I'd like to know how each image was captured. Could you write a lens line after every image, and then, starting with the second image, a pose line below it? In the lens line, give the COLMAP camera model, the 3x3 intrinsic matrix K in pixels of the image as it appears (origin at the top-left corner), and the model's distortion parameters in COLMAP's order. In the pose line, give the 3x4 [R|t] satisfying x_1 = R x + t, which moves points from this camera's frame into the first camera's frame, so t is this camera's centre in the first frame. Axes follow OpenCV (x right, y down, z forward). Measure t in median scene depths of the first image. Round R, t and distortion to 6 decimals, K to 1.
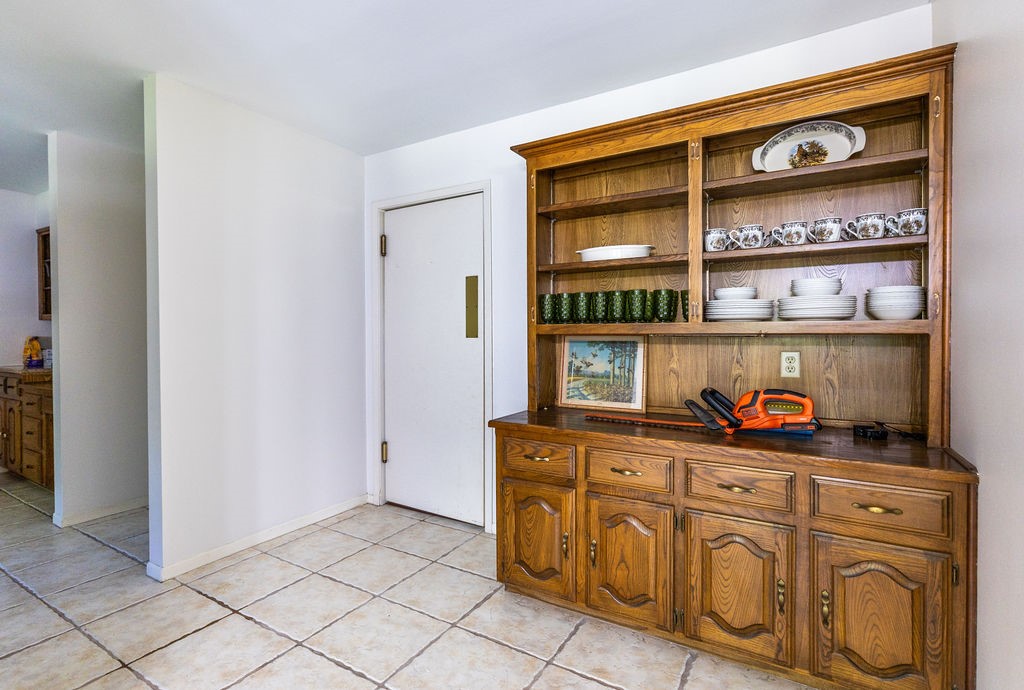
lens RADIAL K [[494.4, 0, 512.0], [0, 494.4, 337.9], [0, 0, 1]] dist [0.000217, 0.000355]
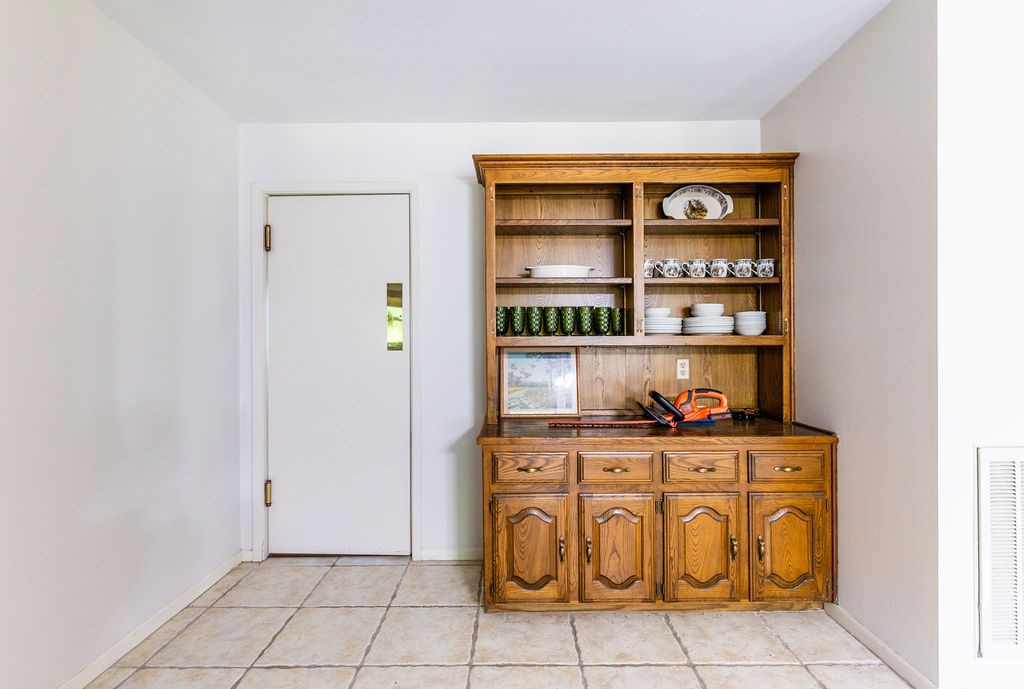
lens RADIAL K [[467.1, 0, 514.0], [0, 467.1, 341.7], [0, 0, 1]] dist [0.000696, 0.000020]
pose [[0.850069, 0.000690, 0.526671, -0.482537], [0.007142, 0.999892, -0.012836, -0.005321], [-0.526623, 0.014673, 0.849972, 0.205670]]
